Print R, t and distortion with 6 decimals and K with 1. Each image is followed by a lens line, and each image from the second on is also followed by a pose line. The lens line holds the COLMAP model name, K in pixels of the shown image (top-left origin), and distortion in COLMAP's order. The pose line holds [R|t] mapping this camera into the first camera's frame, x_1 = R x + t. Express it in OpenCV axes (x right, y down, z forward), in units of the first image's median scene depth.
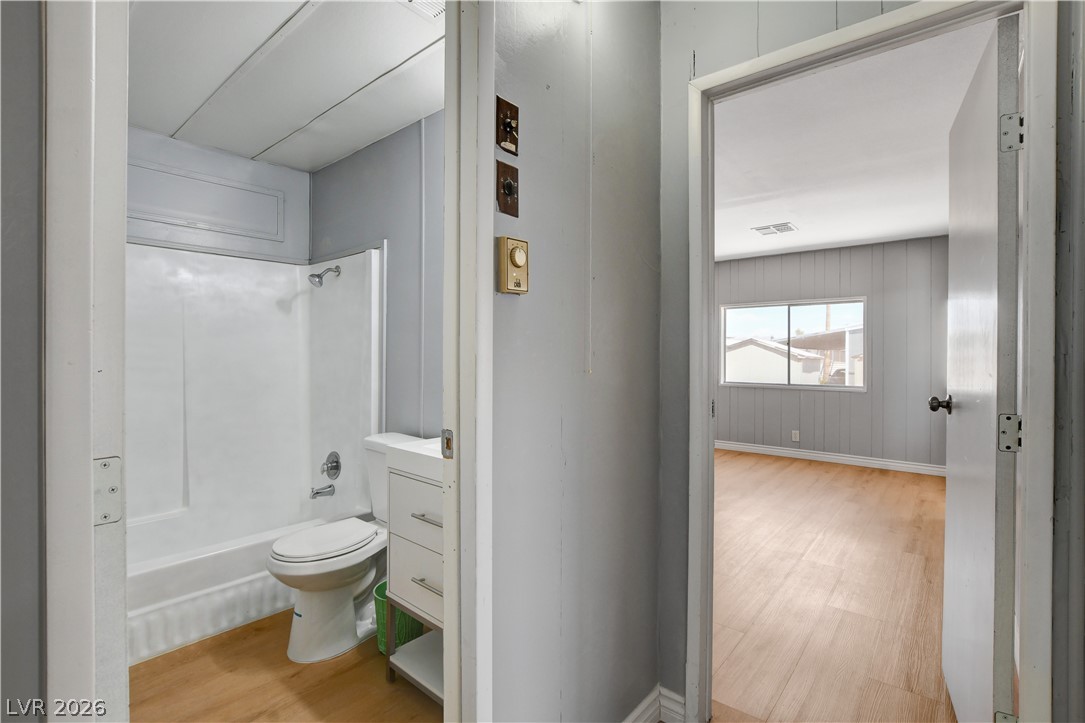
lens RADIAL K [[503.6, 0, 548.3], [0, 503.6, 359.9], [0, 0, 1]] dist [-0.018596, -0.000511]
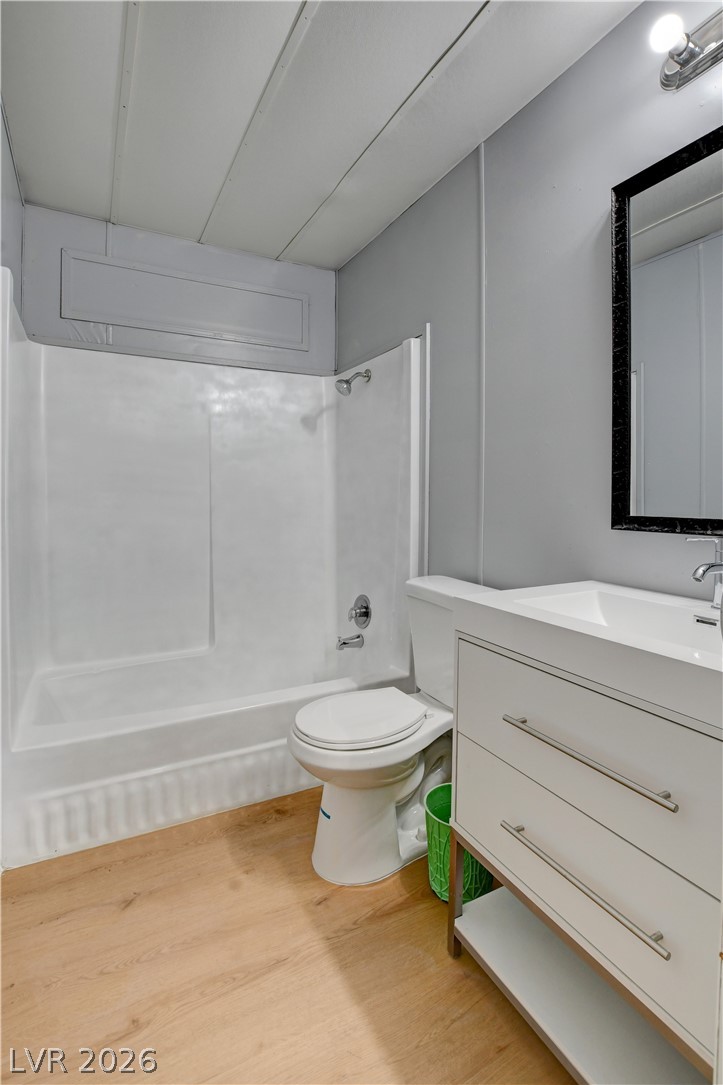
lens RADIAL K [[501.7, 0, 358.8], [0, 501.7, 509.2], [0, 0, 1]] dist [-0.034048, 0.001922]
pose [[0.927648, 0.005995, -0.373407, -0.136475], [-0.002385, 0.999946, 0.010129, 0.036378], [0.373448, -0.008506, 0.927612, 0.251294]]
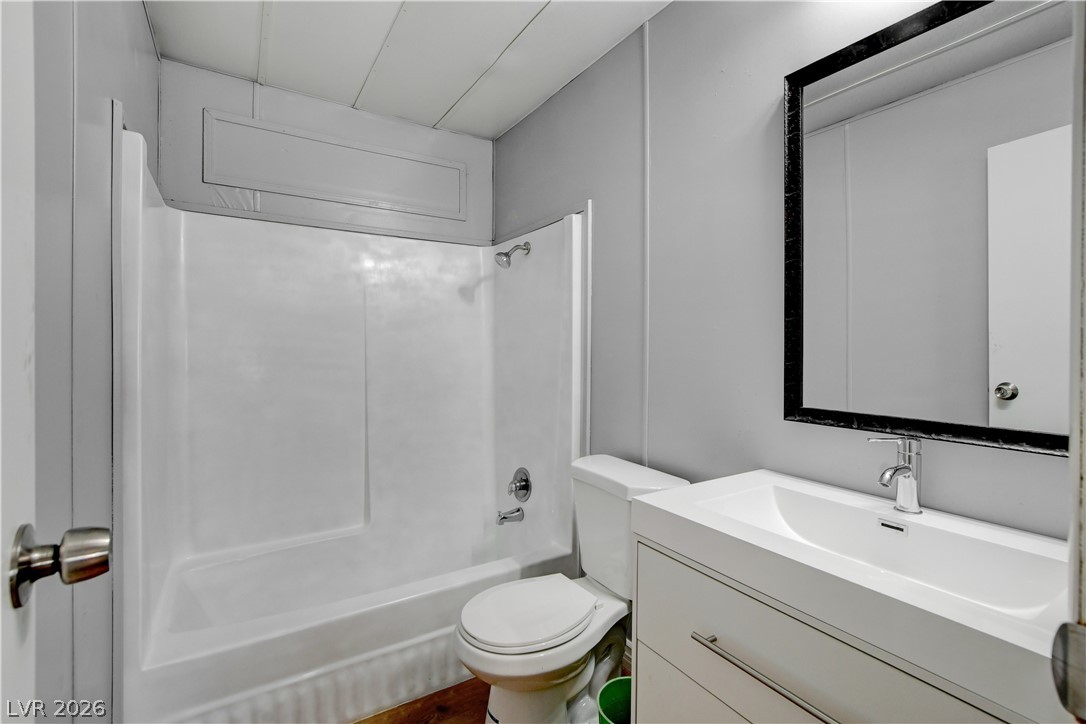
lens RADIAL K [[478.4, 0, 540.9], [0, 478.4, 353.3], [0, 0, 1]] dist [-0.013431, 0.001054]
pose [[0.953380, 0.000617, -0.301772, -0.175178], [-0.000603, 1.000000, 0.000138, -0.005465], [0.301772, 0.000051, 0.953380, 0.281144]]
